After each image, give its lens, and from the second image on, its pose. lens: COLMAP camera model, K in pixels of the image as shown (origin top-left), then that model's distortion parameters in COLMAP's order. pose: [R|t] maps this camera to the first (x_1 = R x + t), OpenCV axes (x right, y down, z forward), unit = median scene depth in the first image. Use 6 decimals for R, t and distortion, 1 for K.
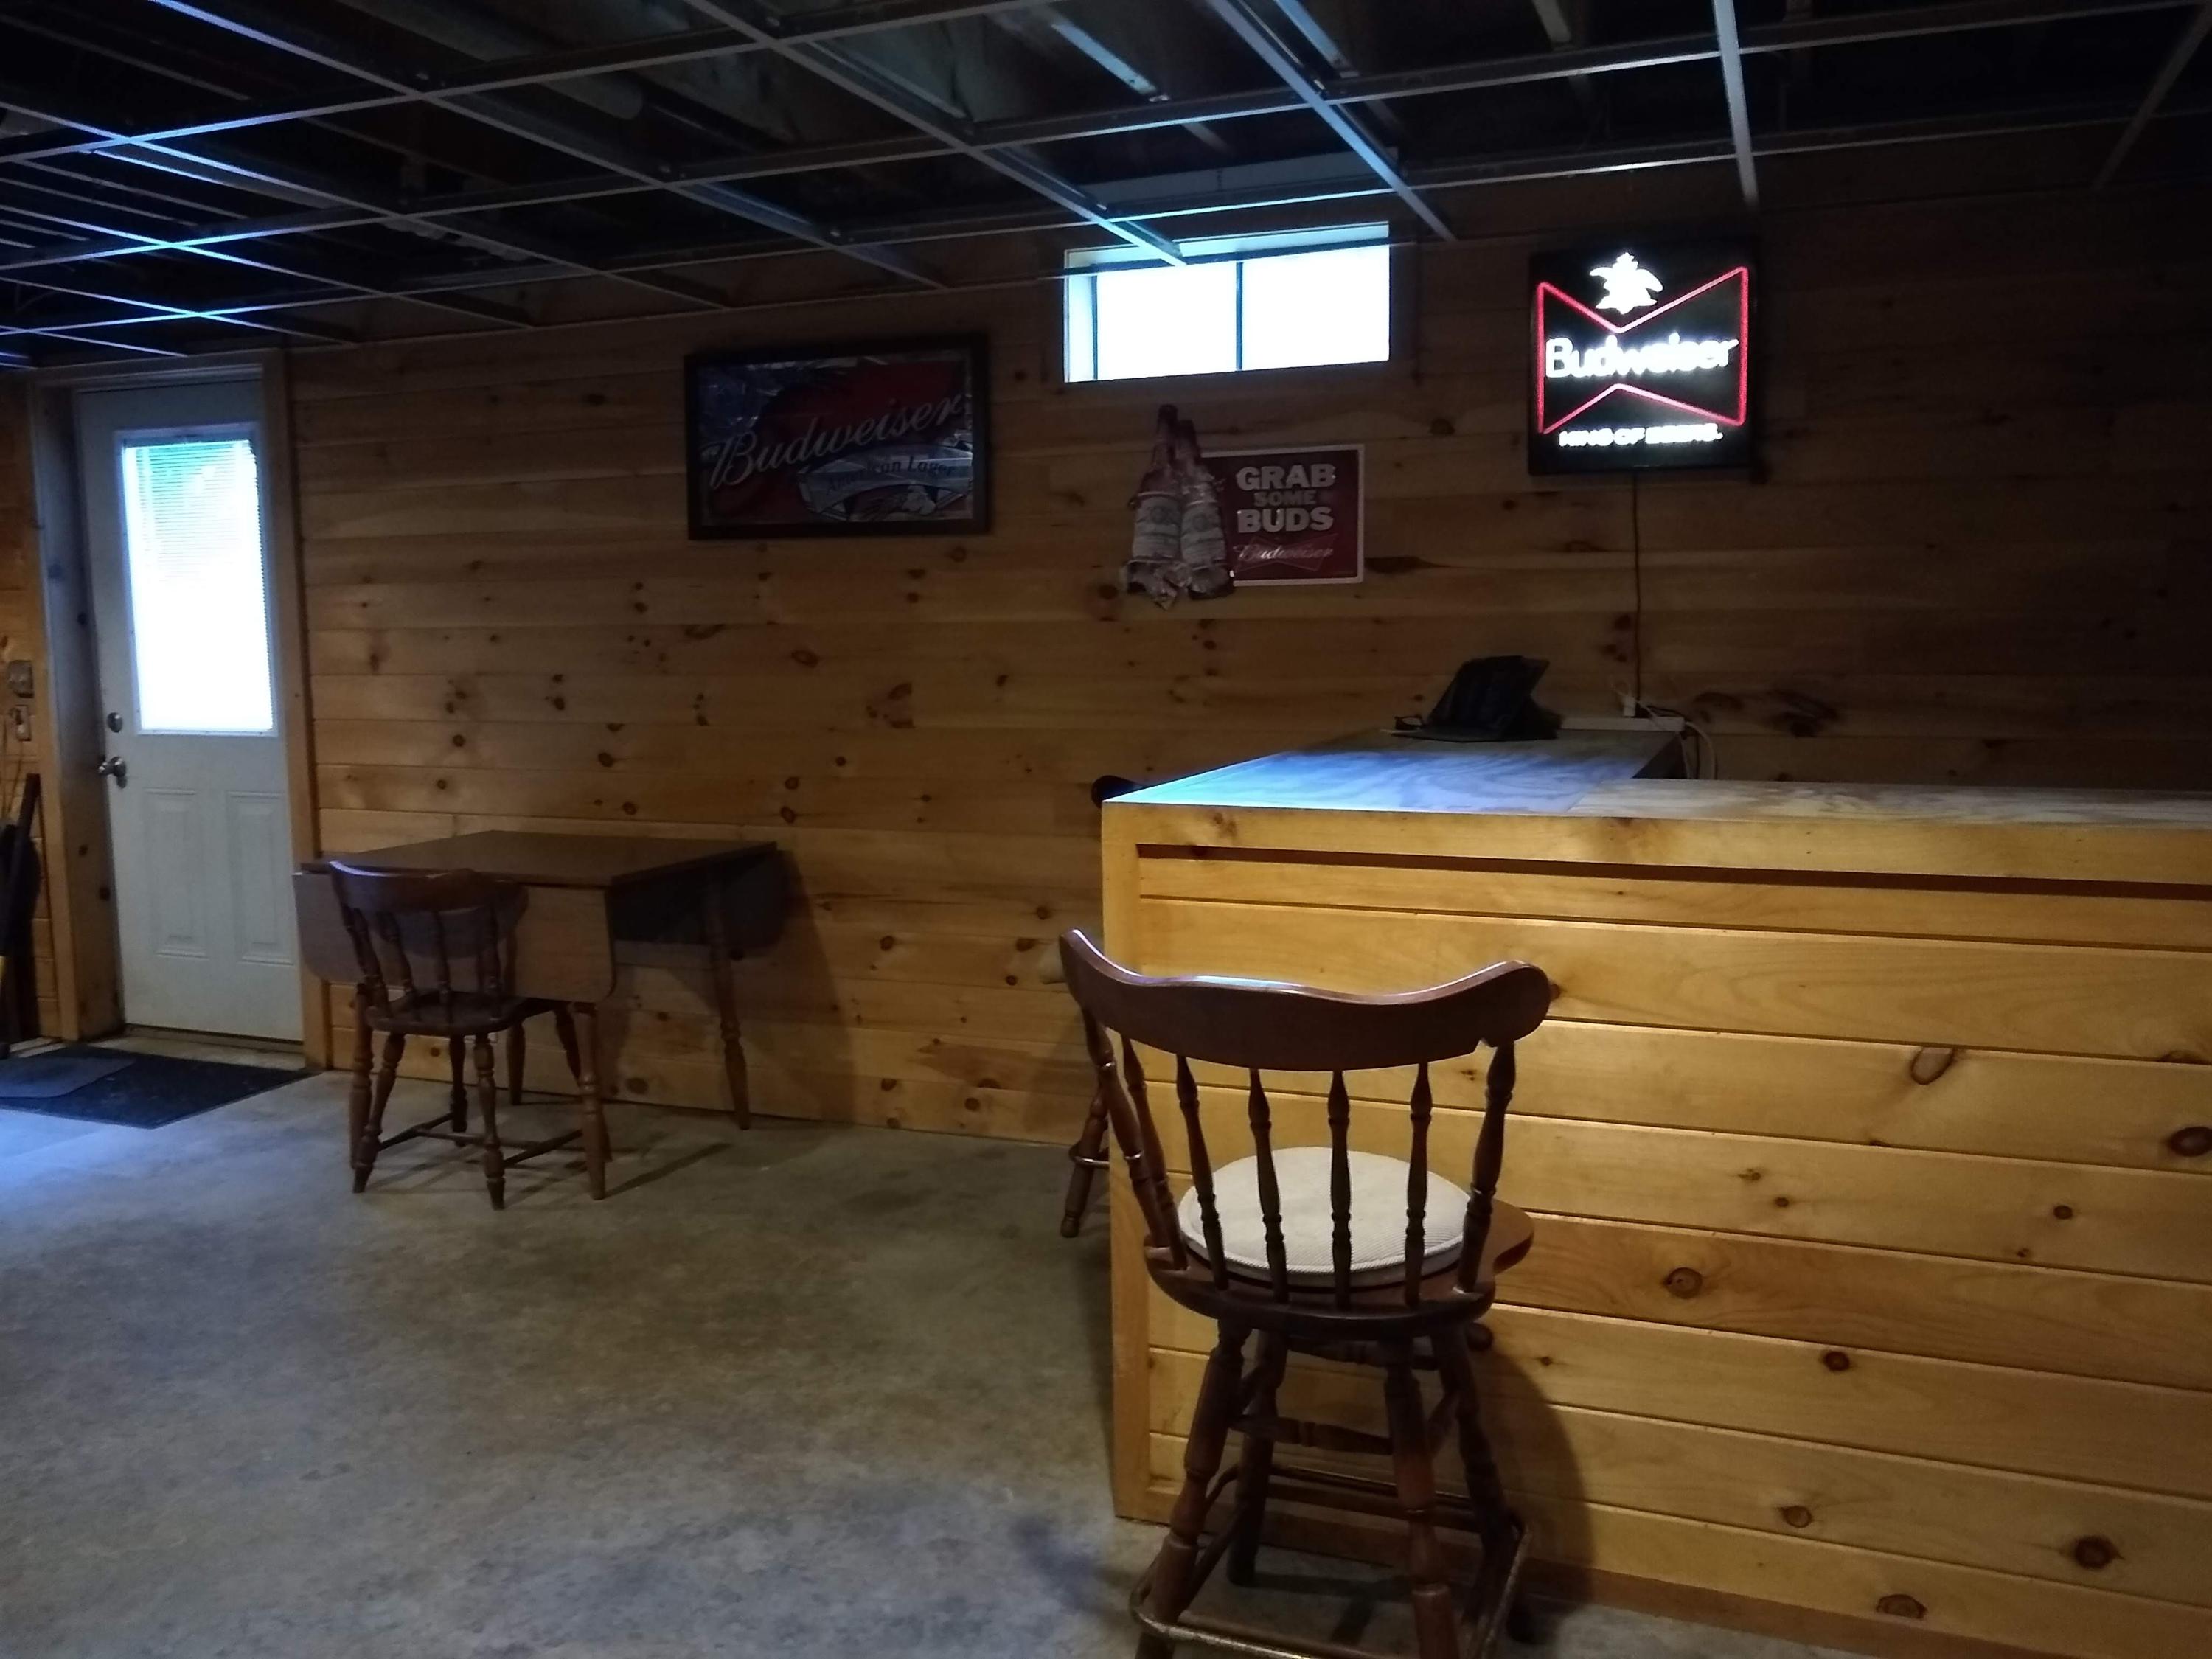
lens RADIAL K [[1757.7, 0, 1103.8], [0, 1757.7, 867.3], [0, 0, 1]] dist [0.044173, -0.071260]
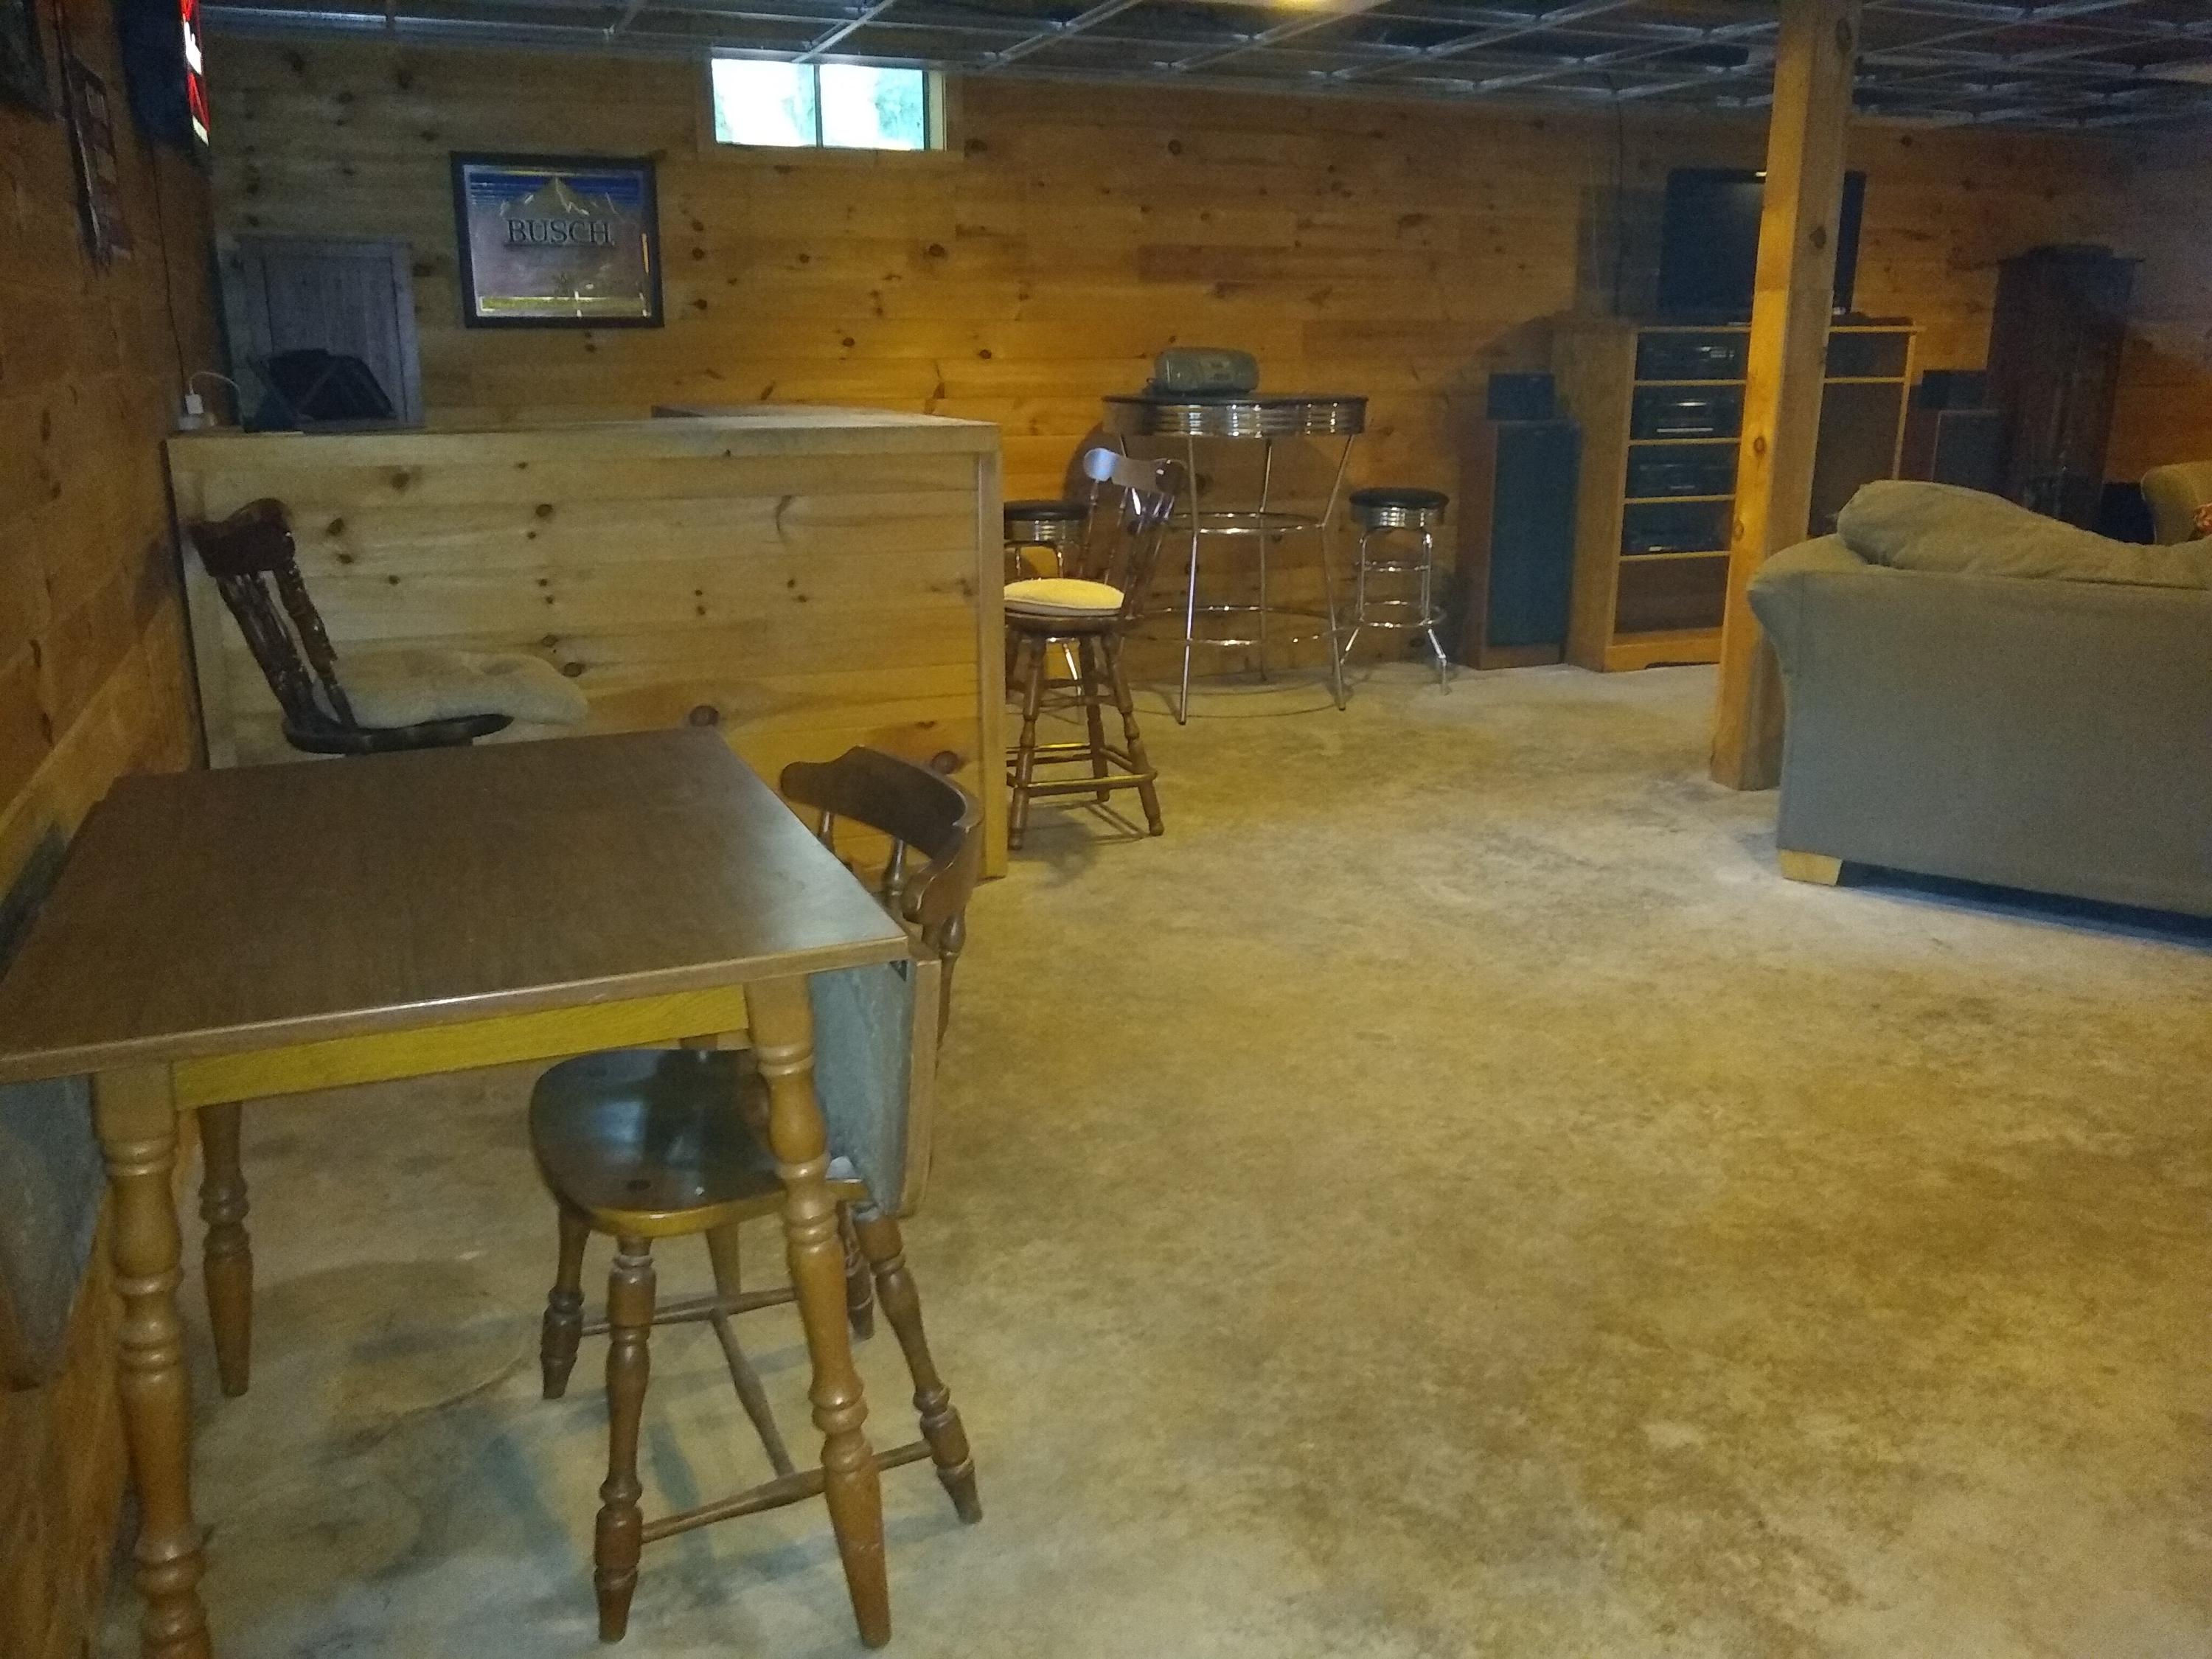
lens RADIAL K [[1757.7, 0, 1103.8], [0, 1757.7, 867.3], [0, 0, 1]] dist [0.044173, -0.071260]
pose [[-0.695209, -0.187222, 0.693997, -0.782381], [0.111215, 0.925842, 0.361177, -0.144766], [-0.710152, 0.328276, -0.622831, 1.286028]]
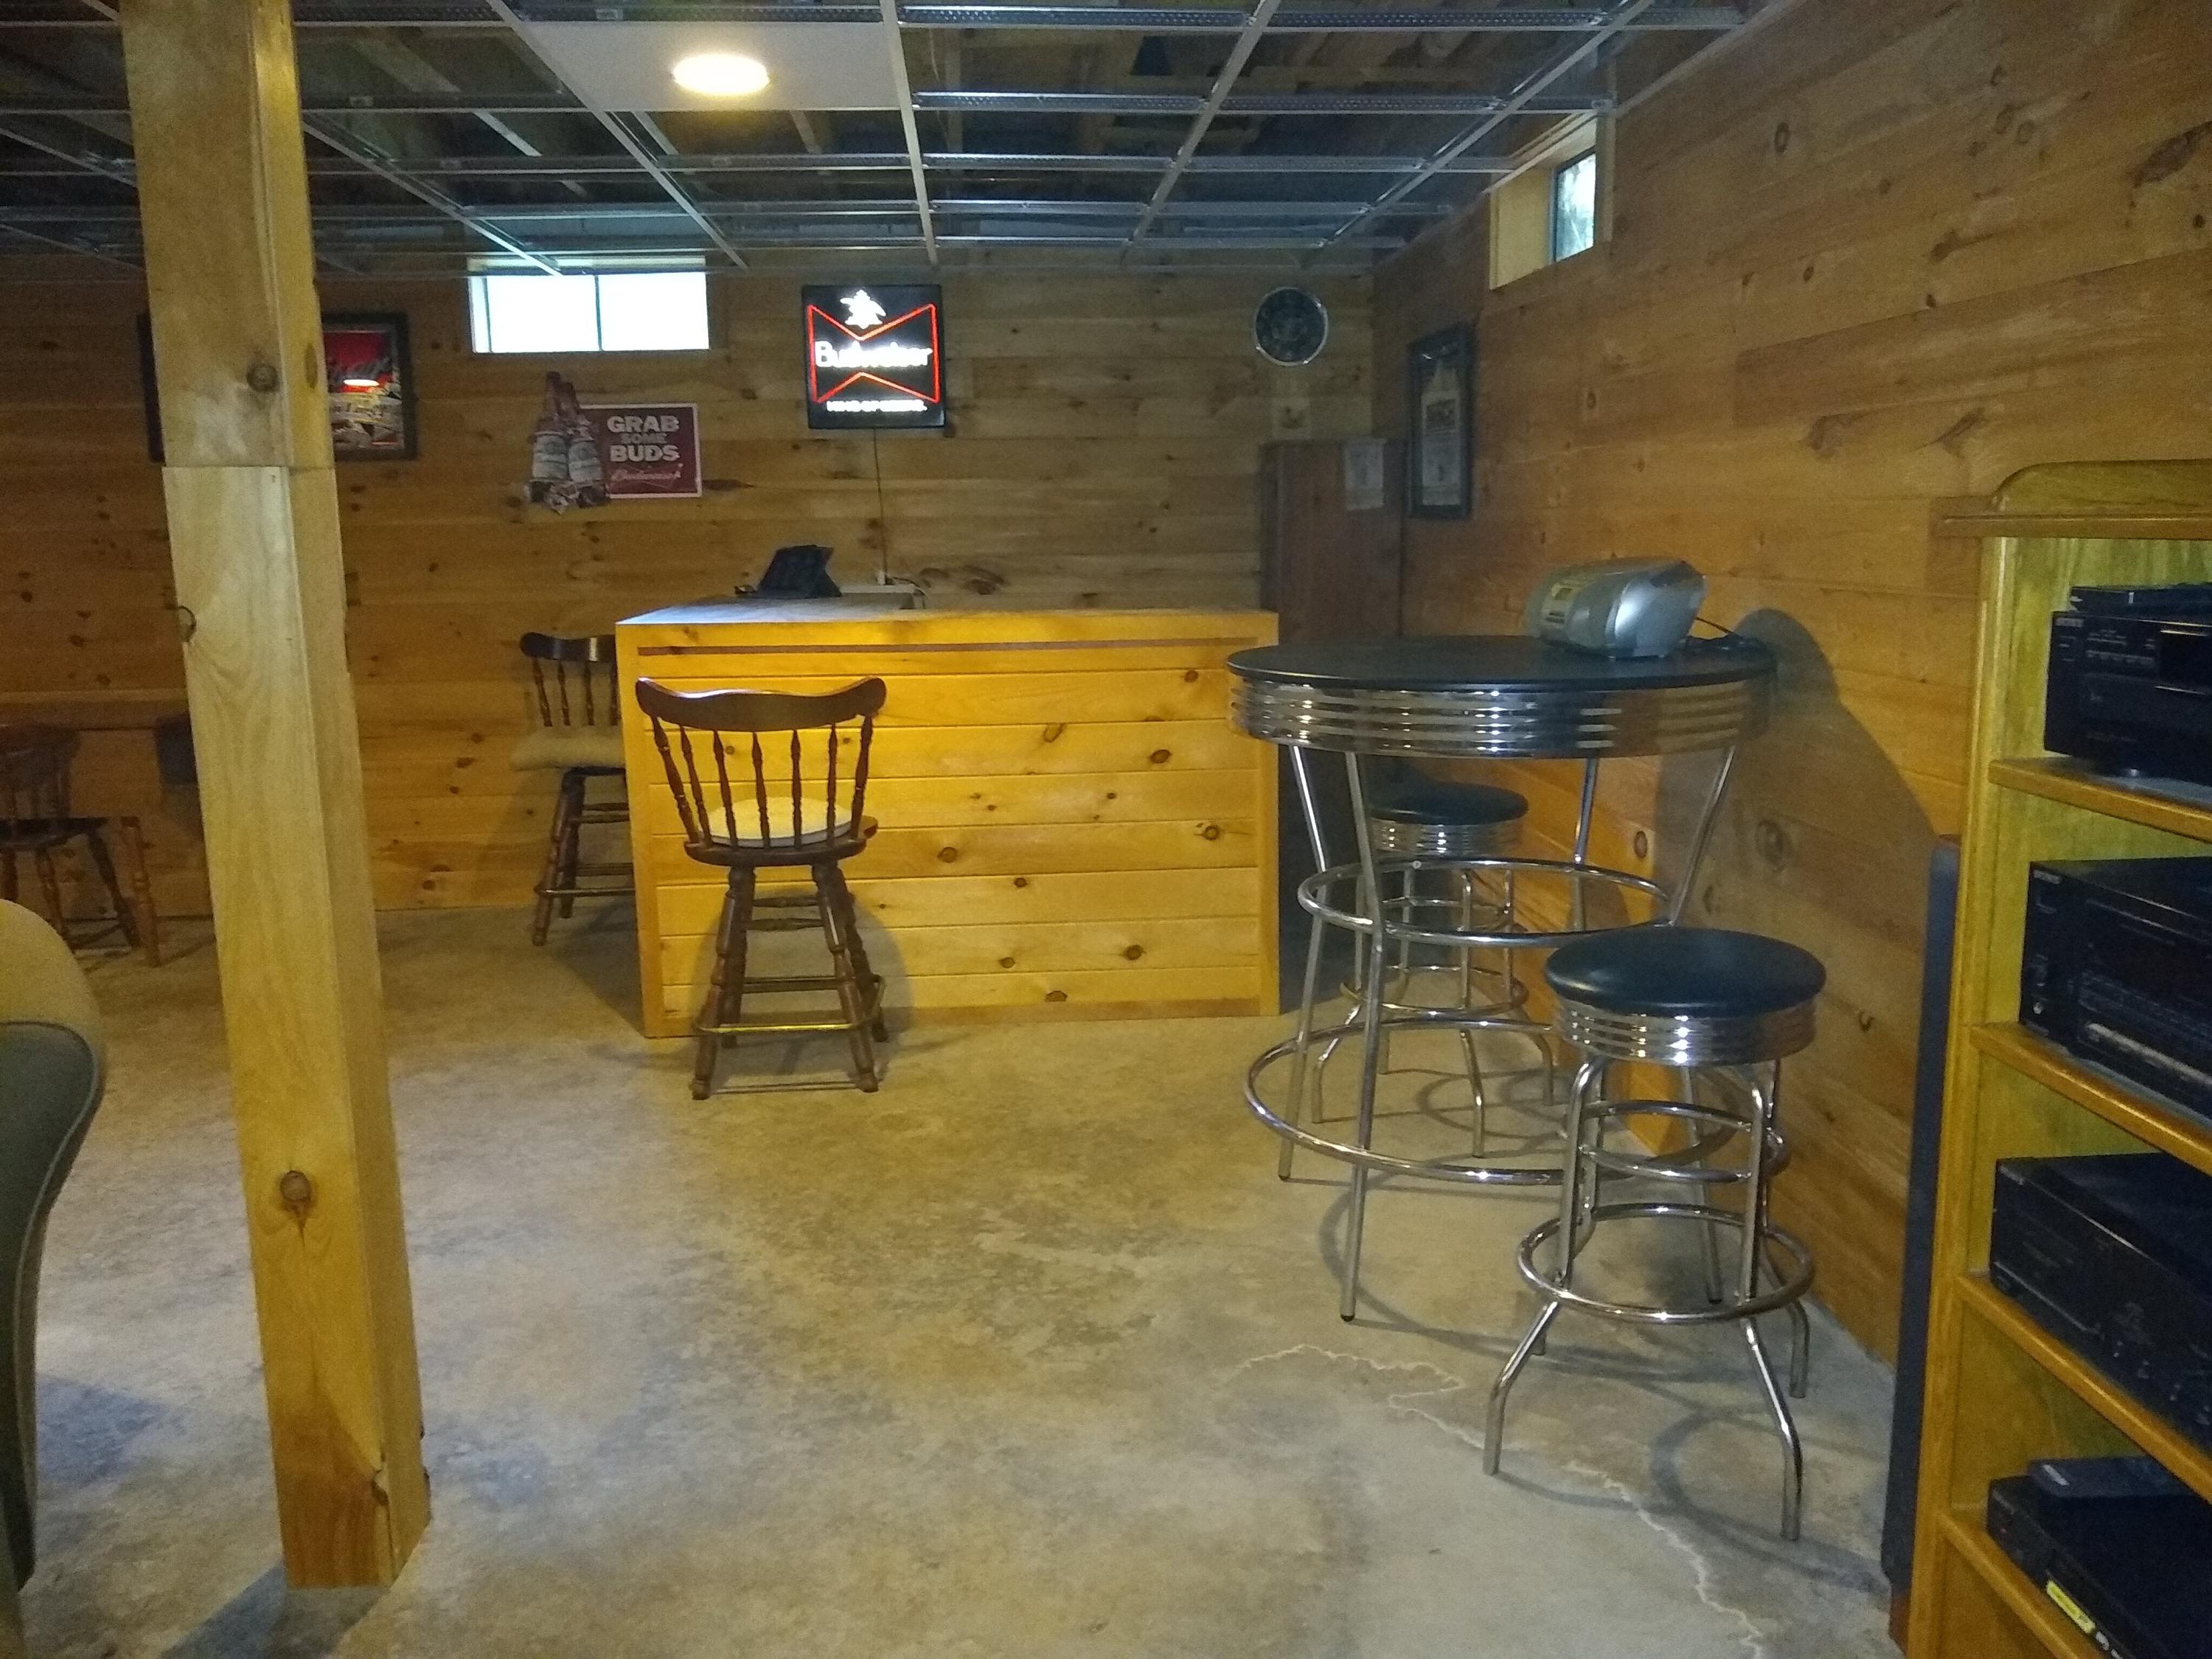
lens RADIAL K [[1730.7, 0, 1106.0], [0, 1730.7, 829.5], [0, 0, 1]] dist [-0.054733, -0.002100]
pose [[0.900560, -0.071966, 0.428734, -0.196088], [0.058230, 0.997284, 0.045089, 0.074251], [-0.430815, -0.015640, 0.902305, -0.474275]]
